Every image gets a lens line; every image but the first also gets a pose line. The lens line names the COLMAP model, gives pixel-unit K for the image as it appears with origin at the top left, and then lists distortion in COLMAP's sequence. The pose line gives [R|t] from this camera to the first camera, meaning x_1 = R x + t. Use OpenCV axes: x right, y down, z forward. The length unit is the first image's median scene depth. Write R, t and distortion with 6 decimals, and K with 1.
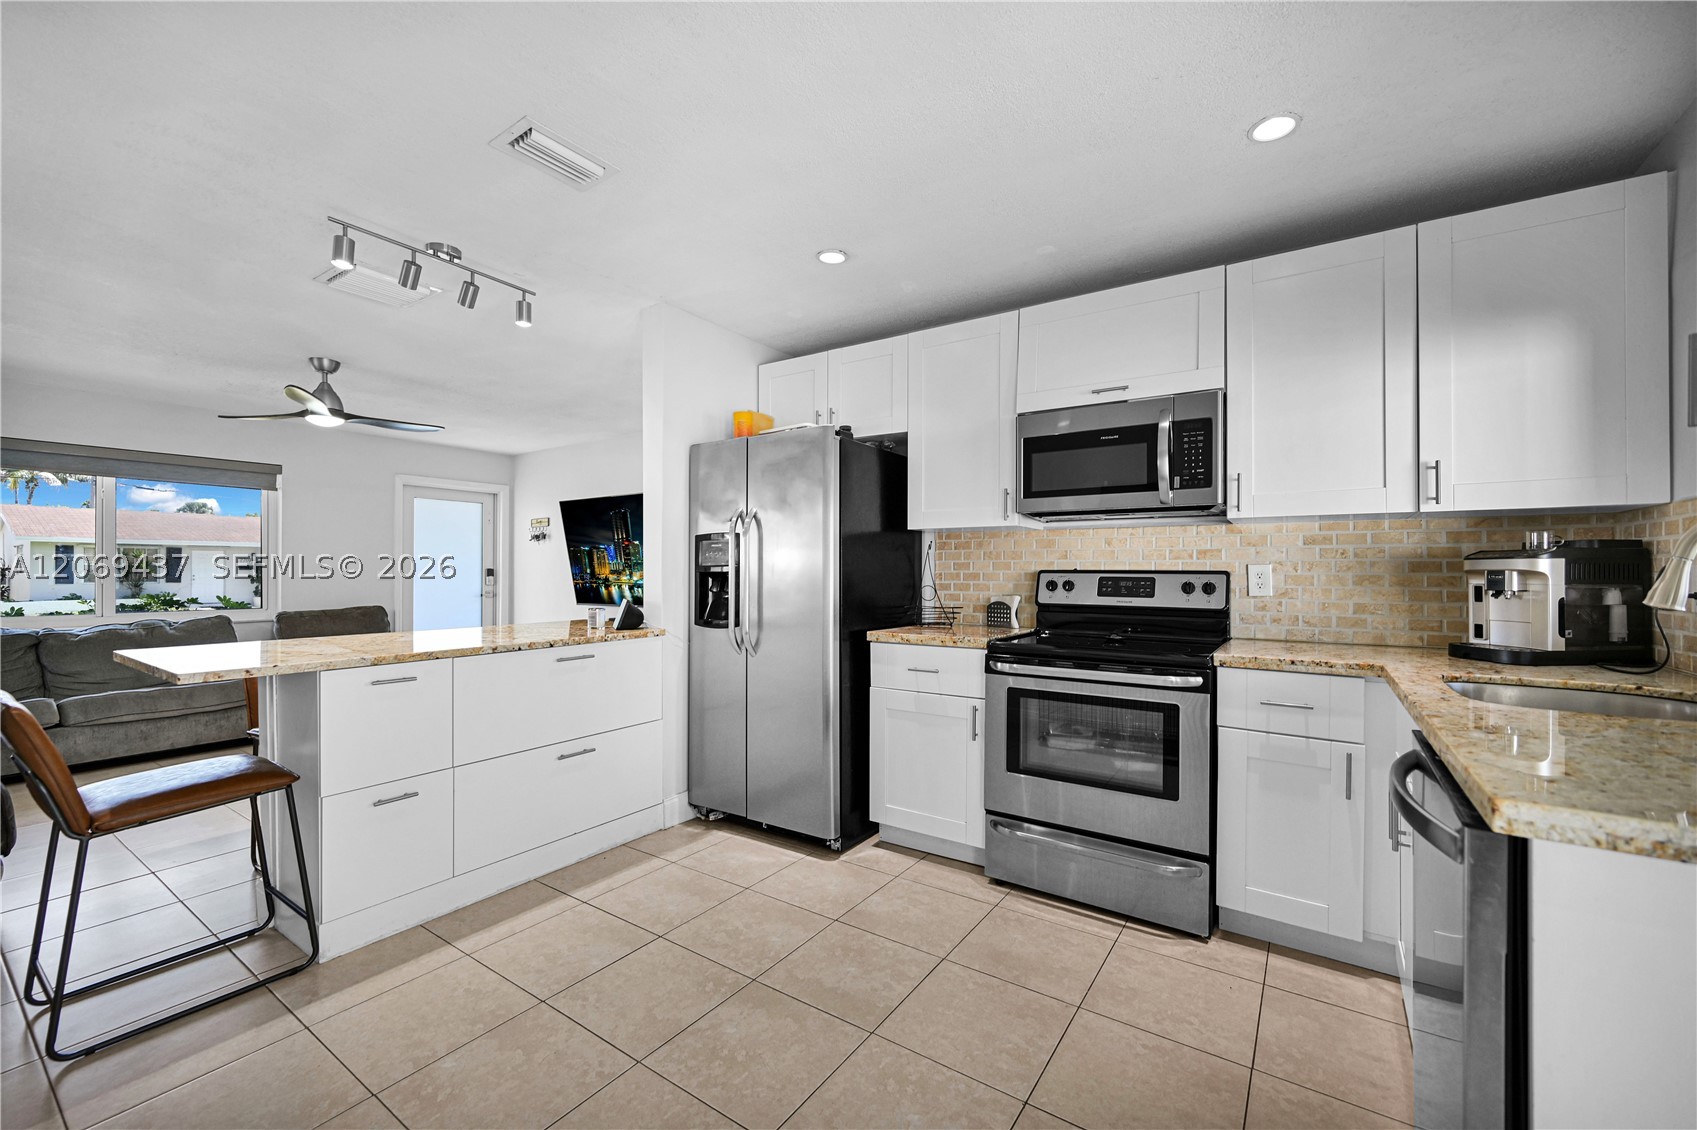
lens RADIAL K [[685.1, 0, 850.5], [0, 685.1, 567.4], [0, 0, 1]] dist [-0.000399, 0.000161]
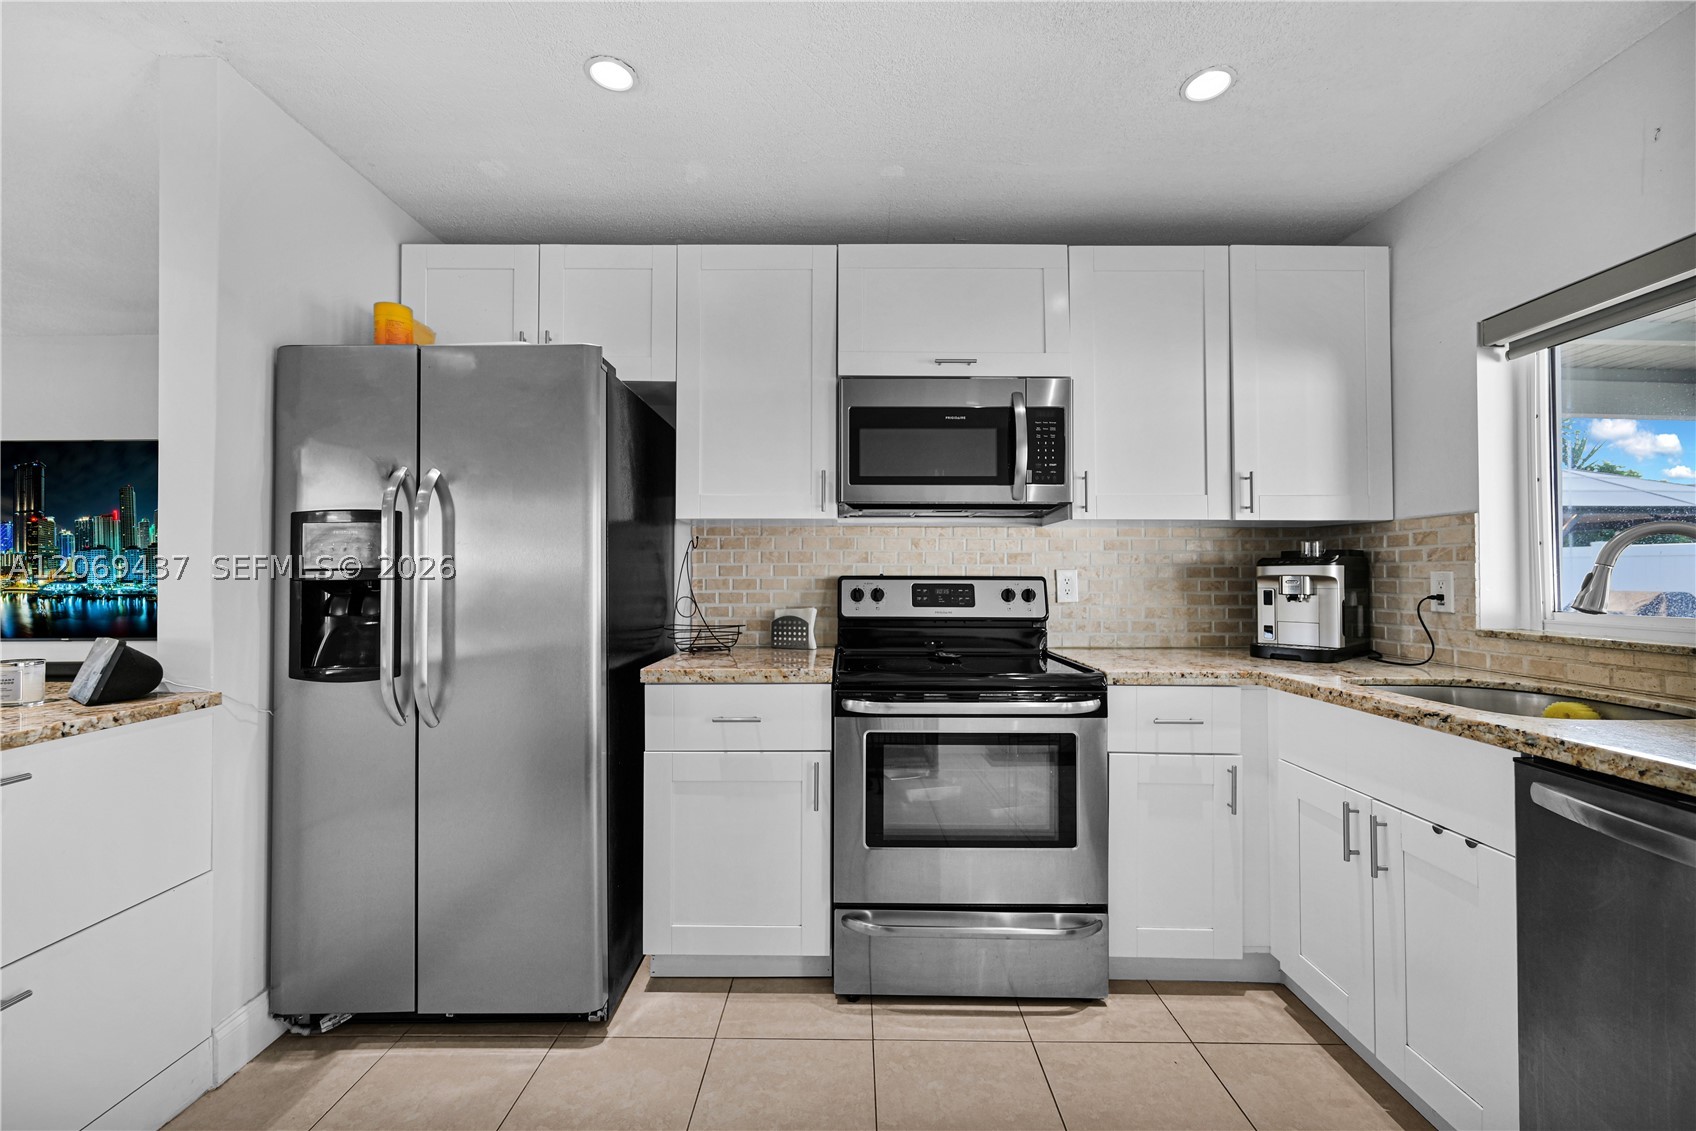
lens RADIAL K [[683.5, 0, 843.2], [0, 683.5, 567.1], [0, 0, 1]] dist [0.000129, 0.000085]
pose [[0.833451, 0.005791, 0.552564, -0.186324], [-0.001543, 0.999966, -0.008153, 0.000227], [-0.552592, 0.005943, 0.833431, 0.356259]]
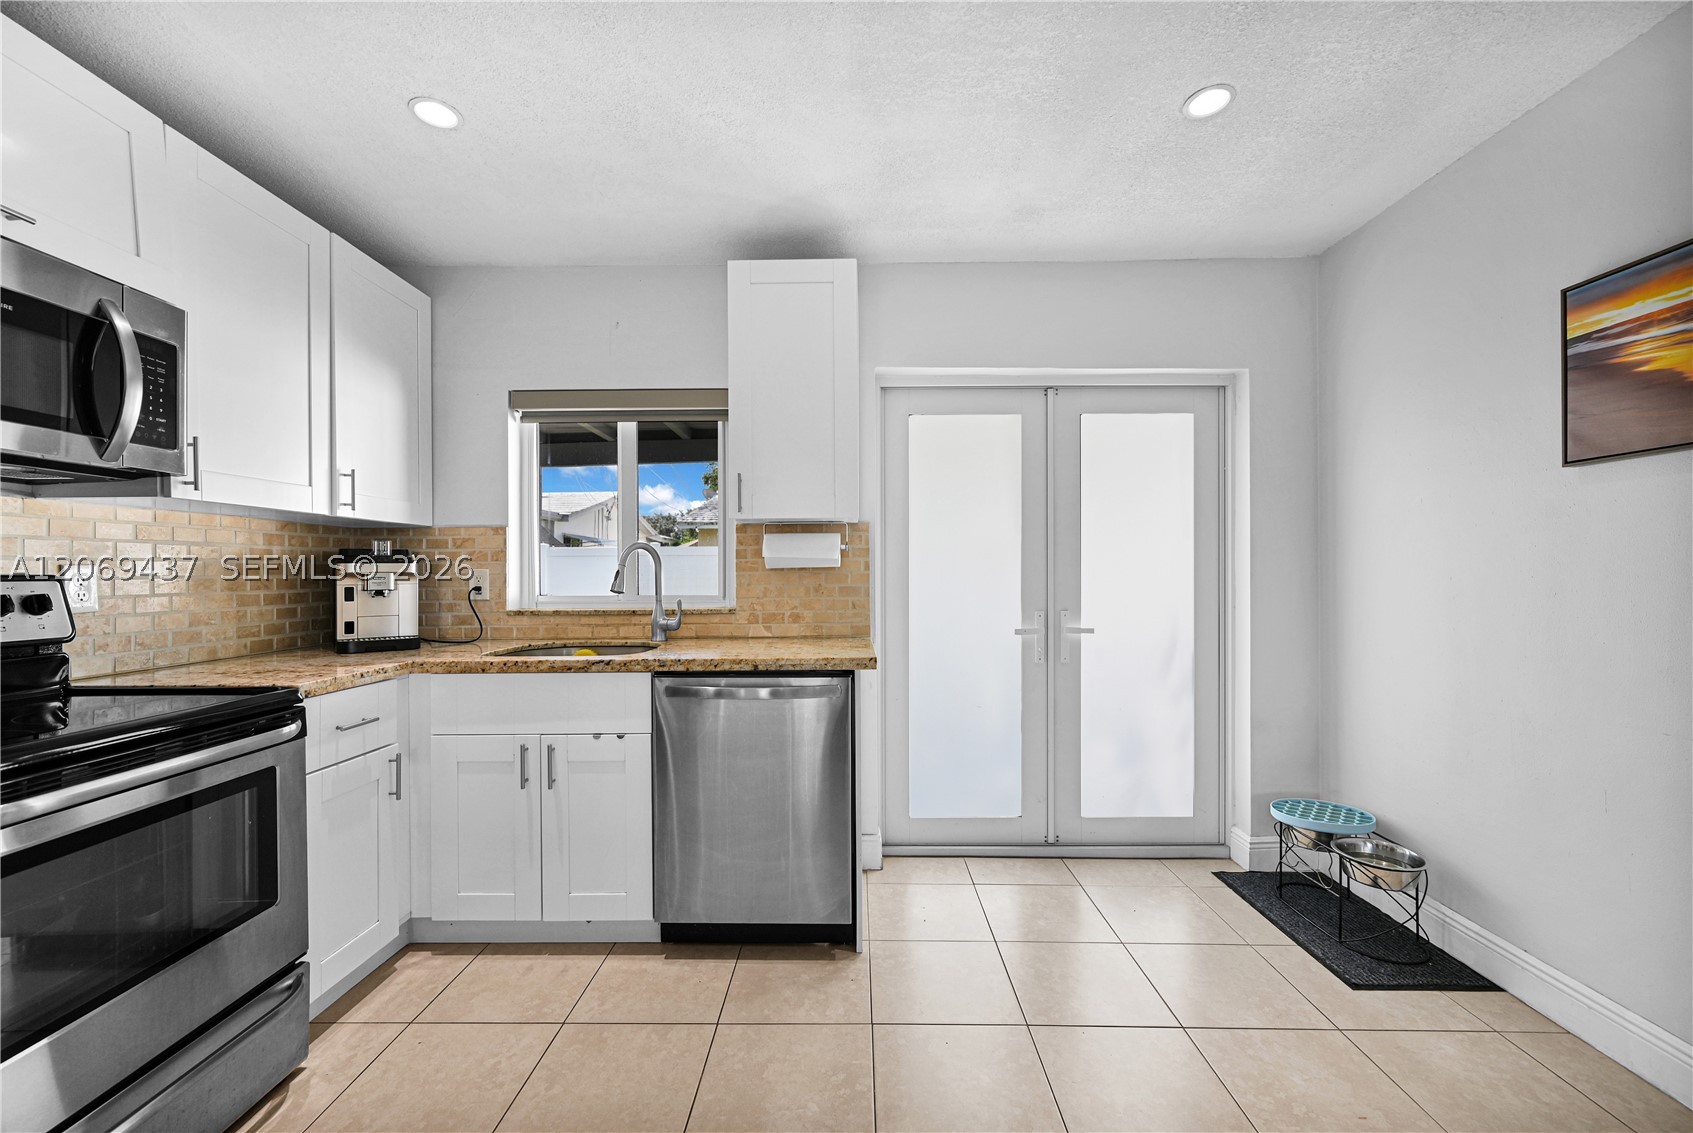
lens RADIAL K [[683.4, 0, 848.5], [0, 683.4, 568.9], [0, 0, 1]] dist [-0.000399, 0.000161]
pose [[-0.554487, 0.002617, 0.832189, -0.341431], [-0.001527, 0.999990, -0.004162, 0.001062], [-0.832191, -0.003578, -0.554477, 0.716066]]
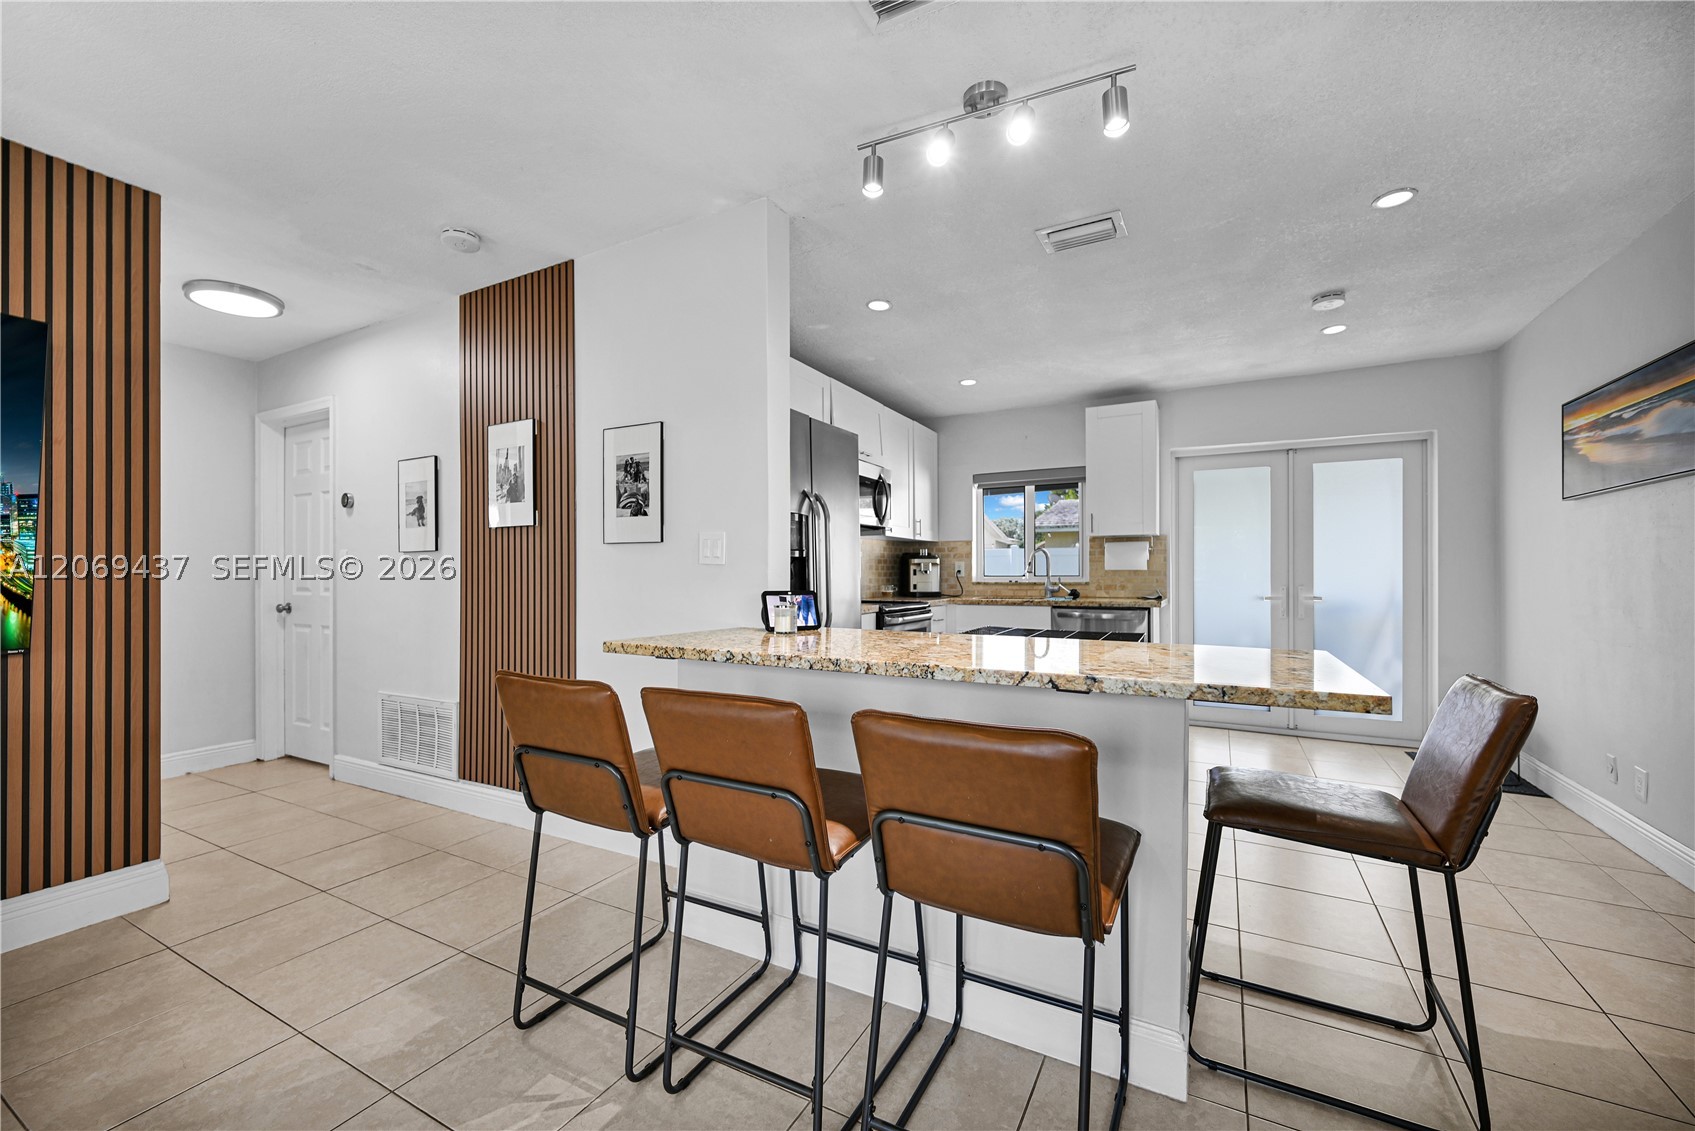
lens RADIAL K [[682.2, 0, 847.5], [0, 682.2, 573.6], [0, 0, 1]] dist [-0.002874, 0.000130]
pose [[-0.096116, -0.001817, 0.995369, -1.215473], [-0.004559, 0.999989, 0.001385, 0.031201], [-0.995360, -0.004405, -0.096123, 1.137897]]
